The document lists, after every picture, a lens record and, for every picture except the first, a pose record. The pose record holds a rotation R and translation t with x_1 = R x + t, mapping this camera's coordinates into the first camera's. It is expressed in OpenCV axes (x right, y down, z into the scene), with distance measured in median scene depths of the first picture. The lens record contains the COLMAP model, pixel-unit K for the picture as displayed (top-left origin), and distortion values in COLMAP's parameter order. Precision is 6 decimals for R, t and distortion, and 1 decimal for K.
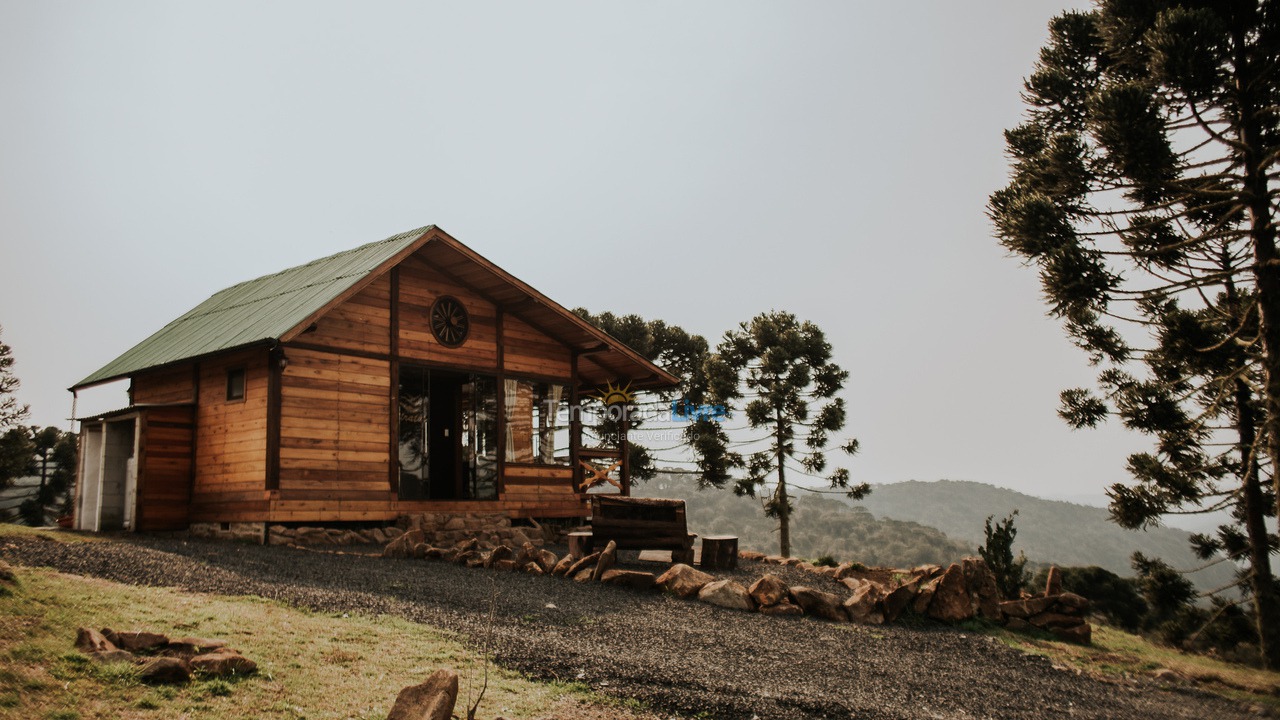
lens RADIAL K [[1054.5, 0, 640.0], [0, 1054.5, 360.0], [0, 0, 1]] dist [-0.006516, -0.002904]
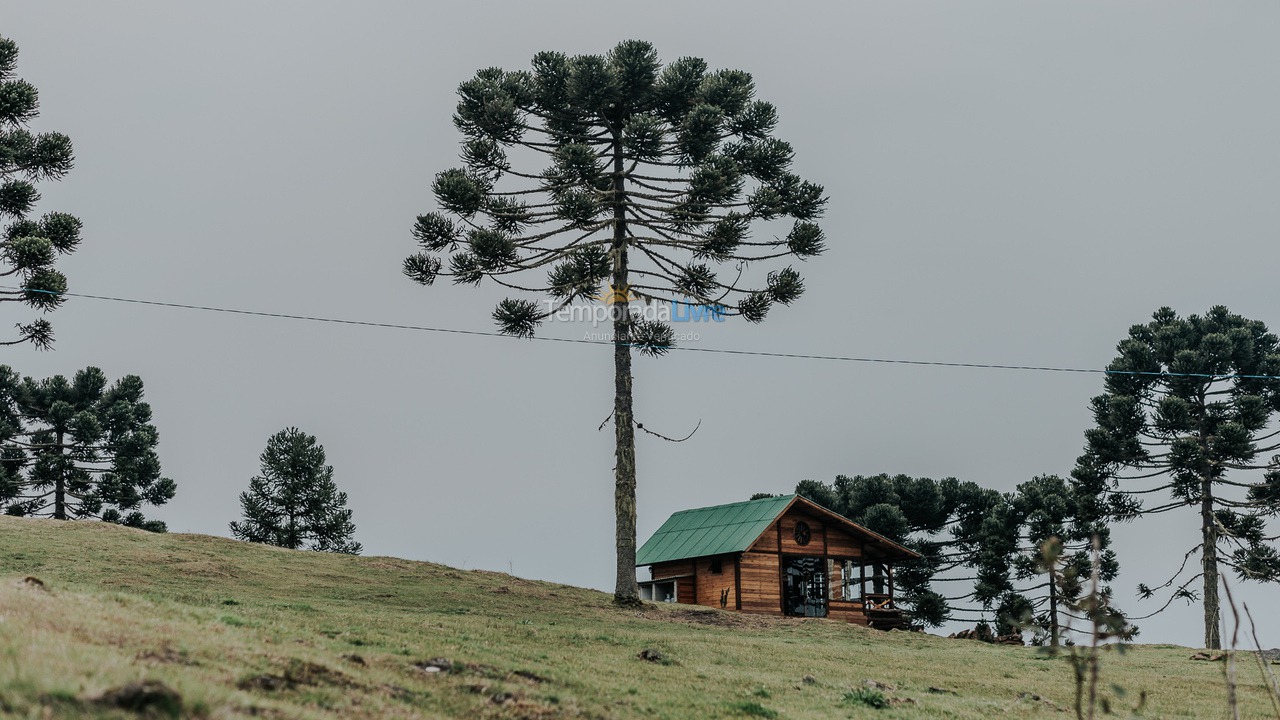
lens RADIAL K [[2985.0, 0, 640.0], [0, 2985.0, 360.0], [0, 0, 1]] dist [0.007496, -0.348502]
pose [[0.987652, -0.028180, -0.154111, 0.455853], [0.027041, 0.999589, -0.009478, -0.354925], [0.154314, 0.005193, 0.988008, -5.246841]]
